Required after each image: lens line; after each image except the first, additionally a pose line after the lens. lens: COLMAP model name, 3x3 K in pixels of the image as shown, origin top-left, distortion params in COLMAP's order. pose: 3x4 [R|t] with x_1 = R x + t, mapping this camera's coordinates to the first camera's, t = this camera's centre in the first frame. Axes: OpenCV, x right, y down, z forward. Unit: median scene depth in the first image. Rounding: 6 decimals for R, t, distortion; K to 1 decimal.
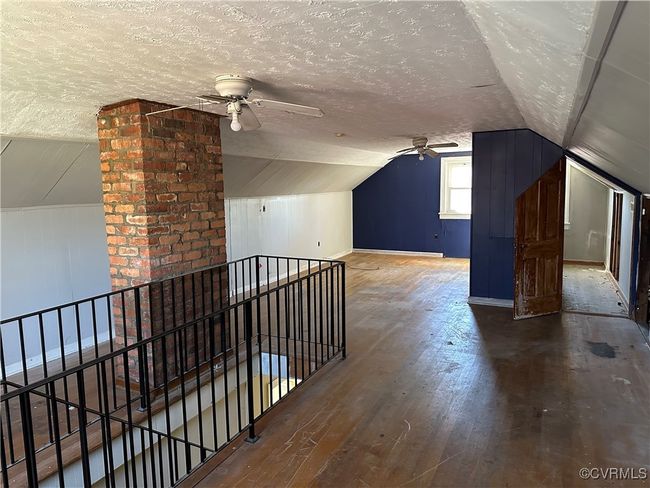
lens RADIAL K [[458.6, 0, 320.7], [0, 458.6, 243.9], [0, 0, 1]] dist [0.020659, -0.009085]
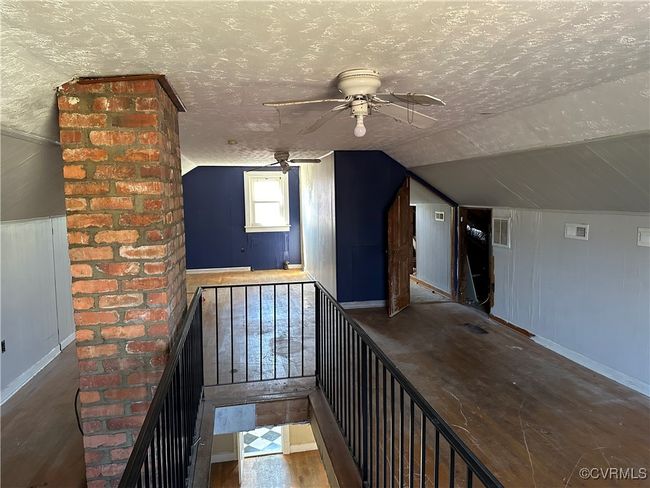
lens RADIAL K [[458.6, 0, 324.1], [0, 458.6, 241.0], [0, 0, 1]] dist [0.020659, -0.009085]
pose [[0.788683, -0.057794, 0.612078, -0.595286], [0.078926, 0.996852, -0.007574, -0.041658], [-0.609713, 0.054282, 0.790761, 0.300455]]
